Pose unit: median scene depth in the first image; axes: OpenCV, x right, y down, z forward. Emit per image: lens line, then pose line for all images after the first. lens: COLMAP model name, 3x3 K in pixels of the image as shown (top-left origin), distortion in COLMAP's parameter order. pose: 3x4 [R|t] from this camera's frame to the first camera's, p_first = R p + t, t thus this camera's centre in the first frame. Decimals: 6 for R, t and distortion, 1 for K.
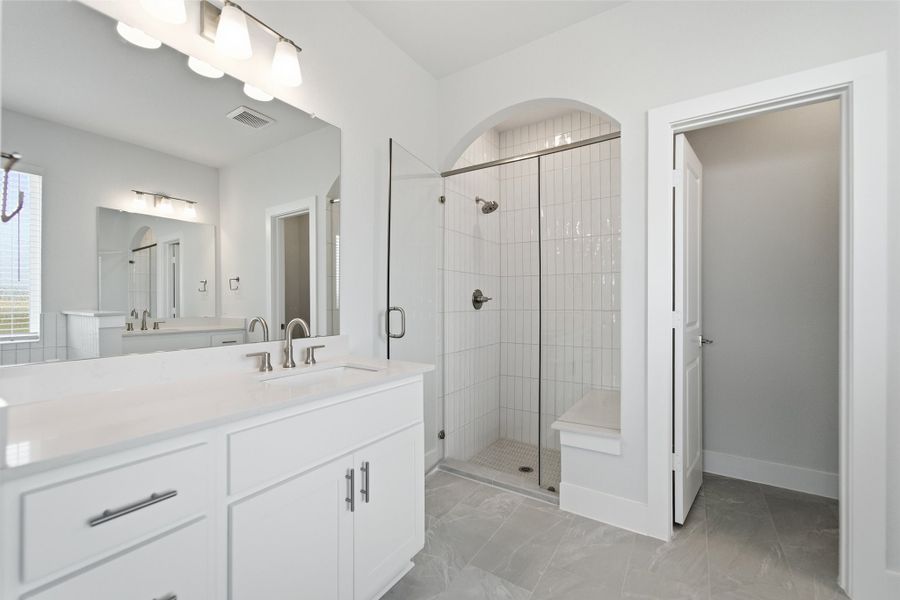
lens RADIAL K [[372.0, 0, 450.8], [0, 372.0, 298.7], [0, 0, 1]] dist [0.000427, 0.000666]
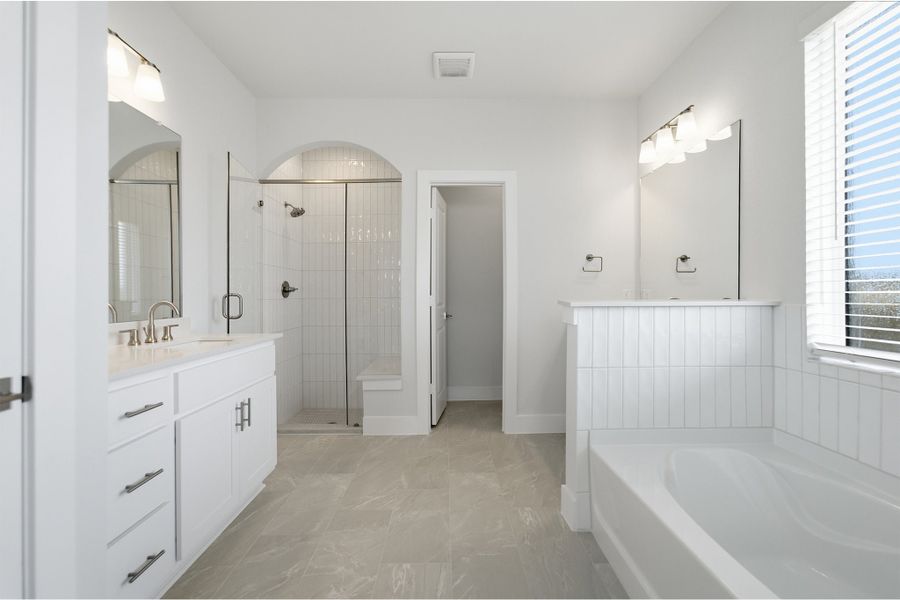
lens RADIAL K [[372.0, 0, 450.8], [0, 372.0, 298.7], [0, 0, 1]] dist [0.000427, 0.000666]
pose [[0.824679, -0.005898, 0.565570, -0.252188], [-0.000047, 0.999945, 0.010496, 0.026776], [-0.565601, -0.008683, 0.824633, -0.392806]]
